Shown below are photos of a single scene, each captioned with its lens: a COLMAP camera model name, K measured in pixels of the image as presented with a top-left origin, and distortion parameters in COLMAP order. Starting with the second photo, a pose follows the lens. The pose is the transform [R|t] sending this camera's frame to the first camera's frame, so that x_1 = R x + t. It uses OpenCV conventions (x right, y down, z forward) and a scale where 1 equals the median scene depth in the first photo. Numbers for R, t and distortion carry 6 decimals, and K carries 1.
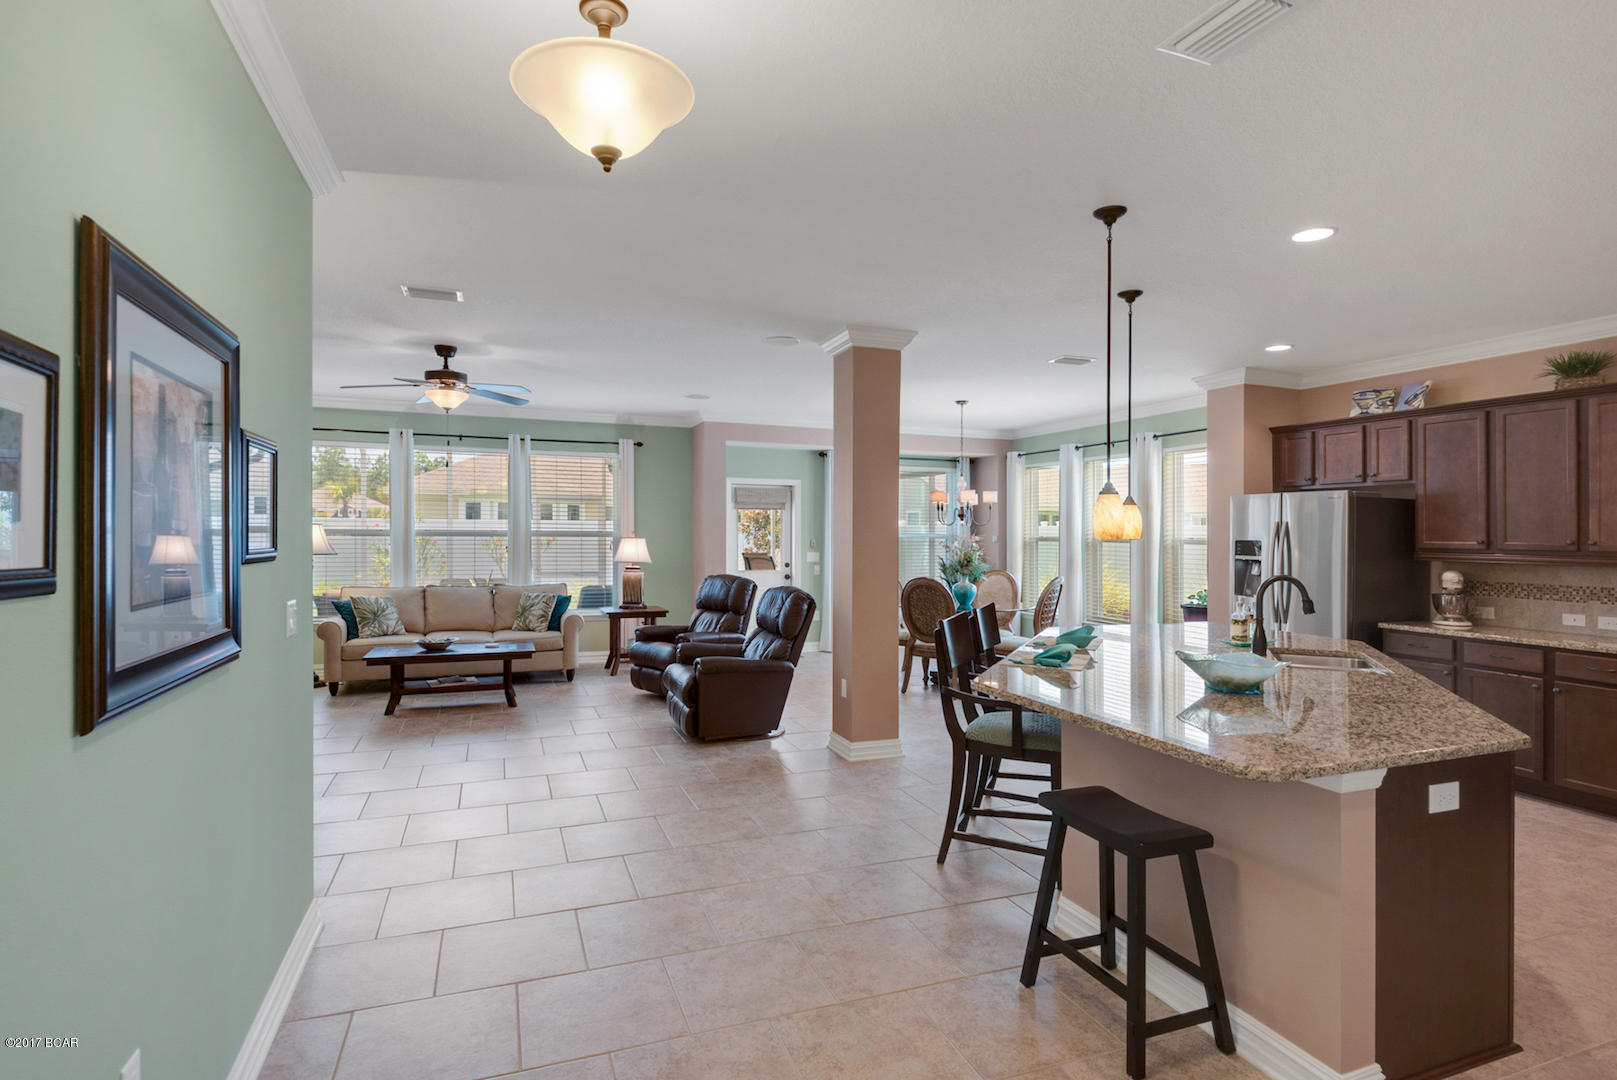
lens RADIAL K [[828.3, 0, 800.6], [0, 828.3, 521.4], [0, 0, 1]] dist [0.015924, -0.000725]
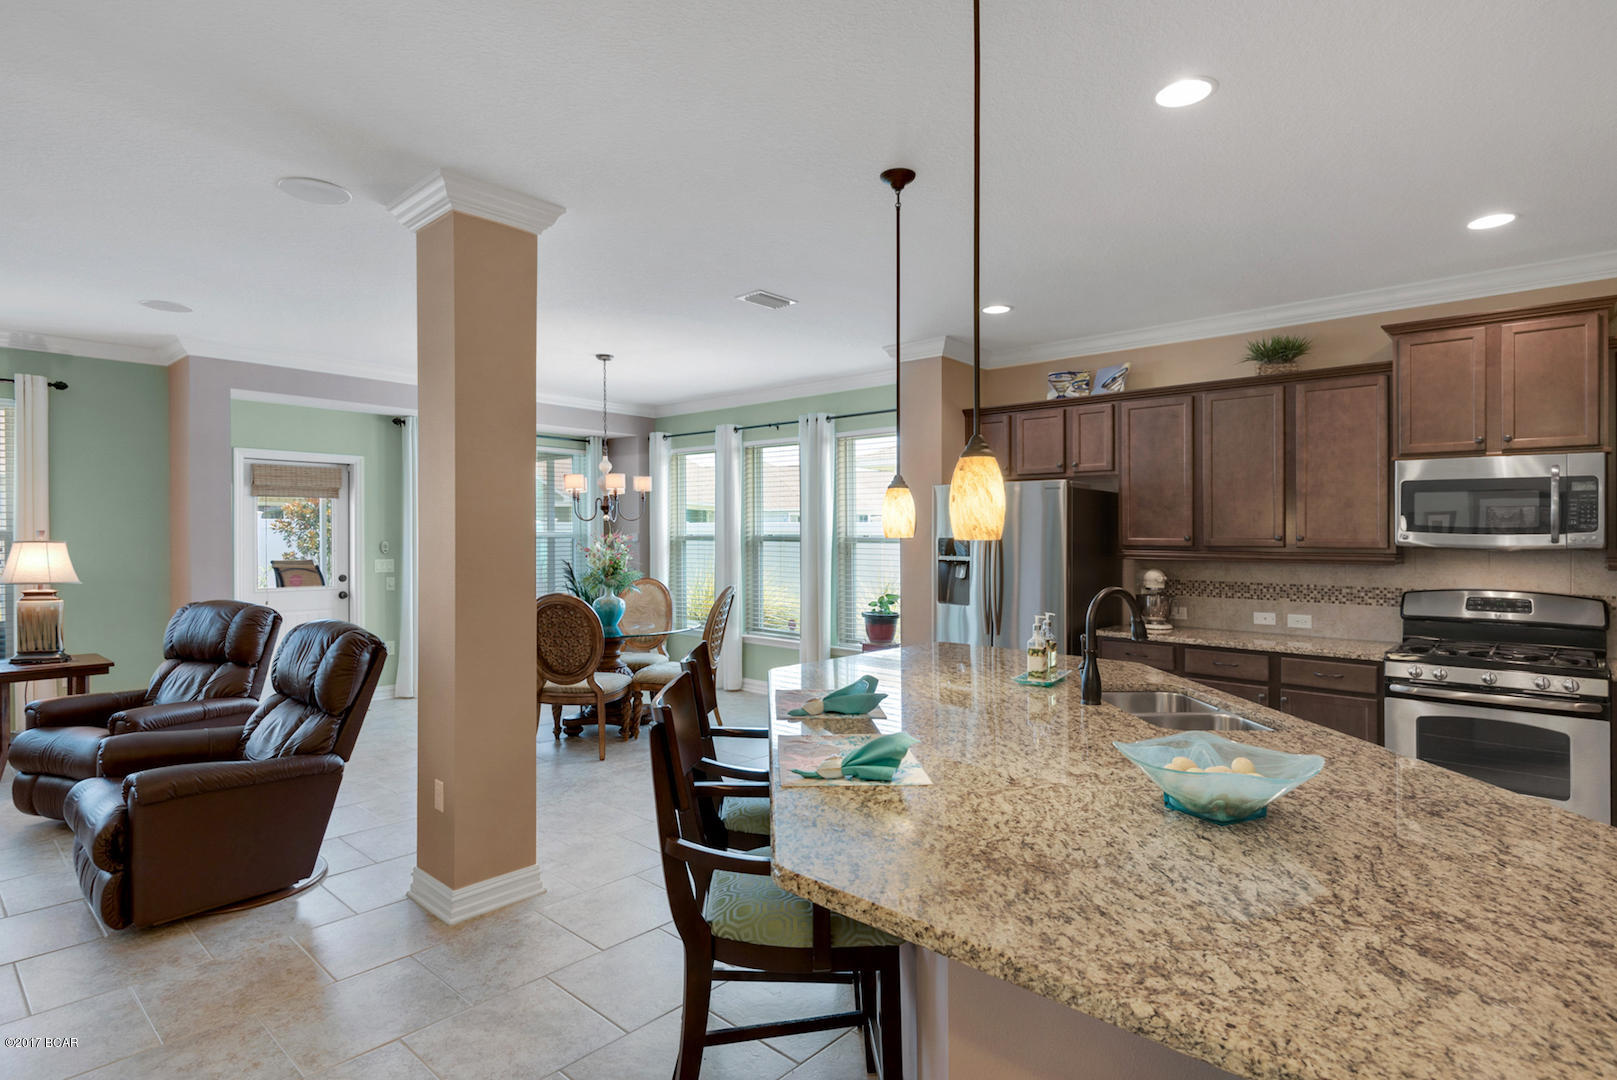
lens RADIAL K [[833.6, 0, 797.4], [0, 833.6, 533.9], [0, 0, 1]] dist [0.040805, -0.034068]
pose [[0.892775, -0.005553, 0.450468, 0.009815], [-0.002071, 0.999863, 0.016431, 0.004777], [-0.450497, -0.015602, 0.892642, 0.302178]]
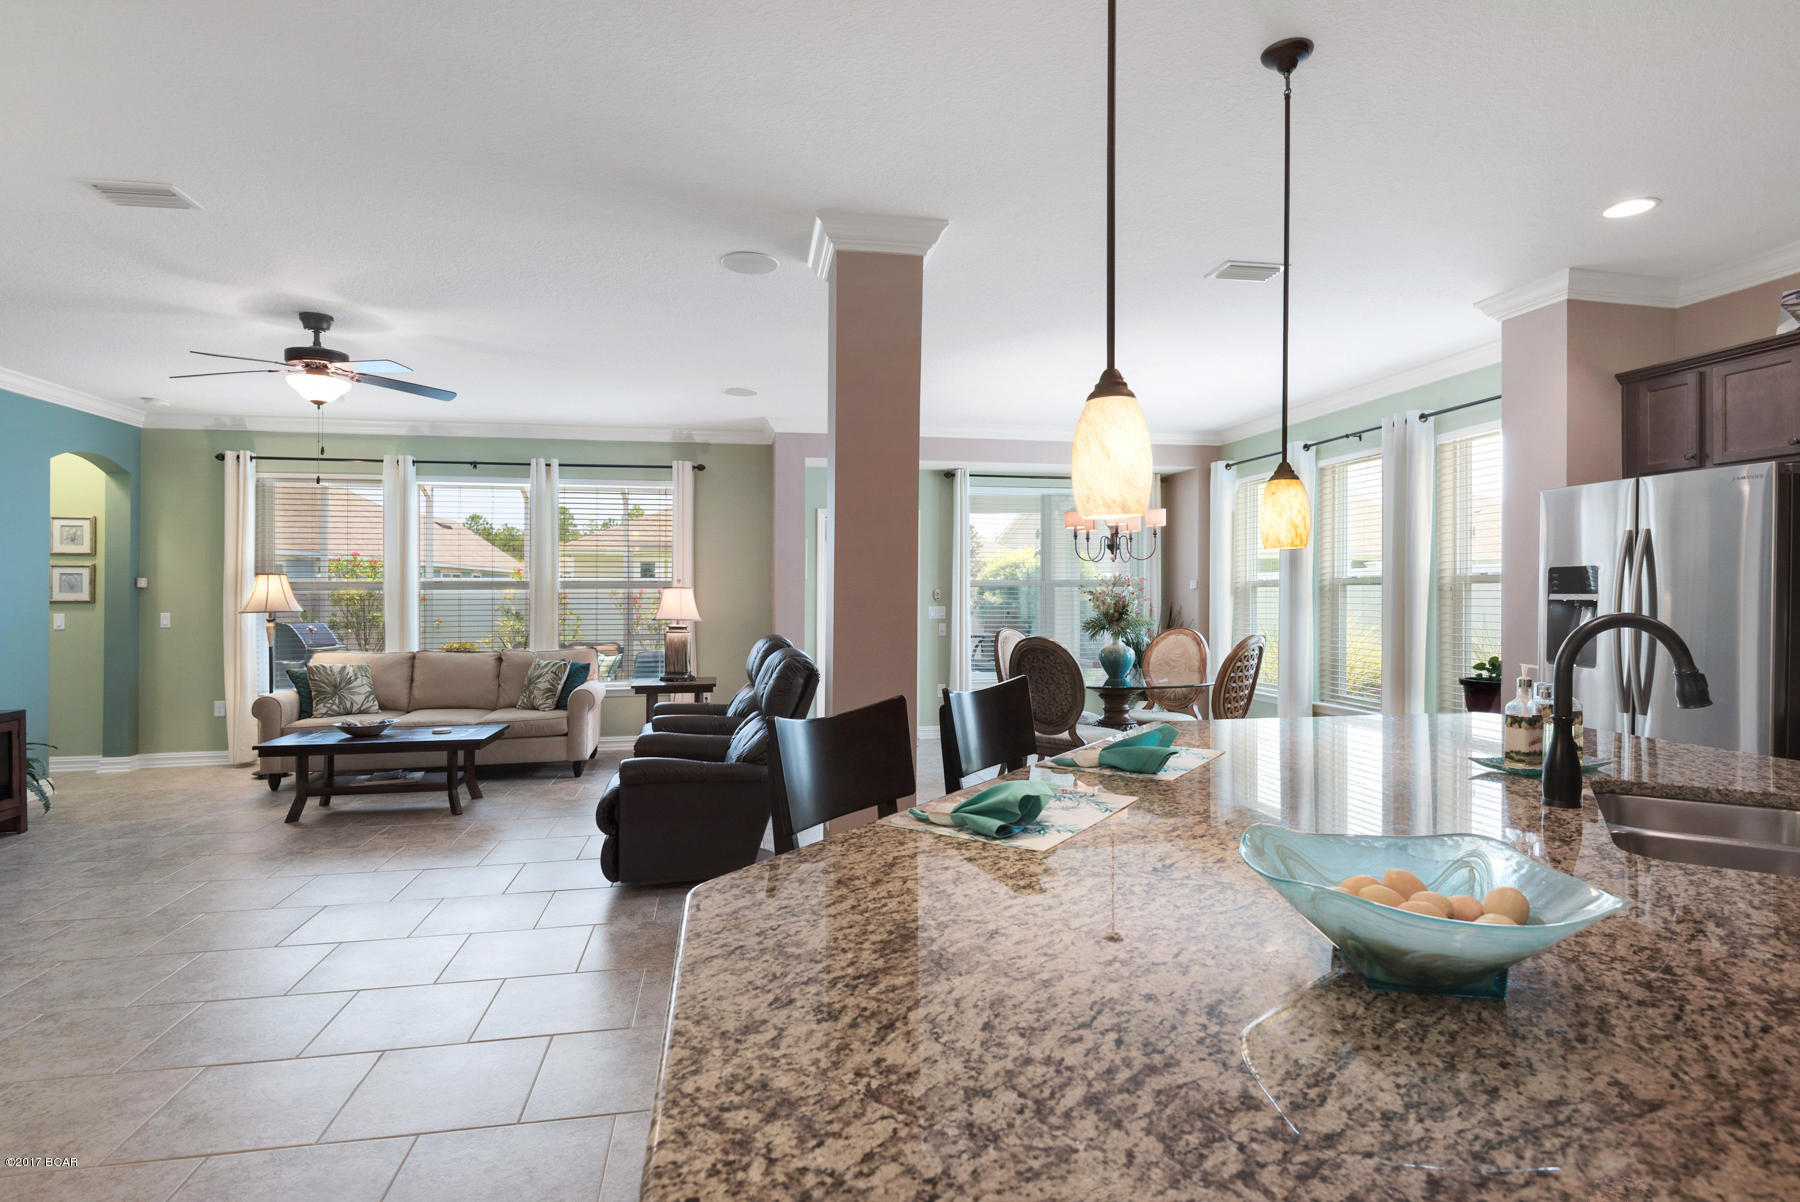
lens RADIAL K [[888.1, 0, 900.0], [0, 888.1, 601.0], [0, 0, 1]] dist [0.017387, -0.015010]
pose [[0.984112, -0.011954, -0.177146, 0.187947], [0.015226, 0.999737, 0.017125, 0.027899], [0.176894, -0.019551, 0.984036, 0.309602]]
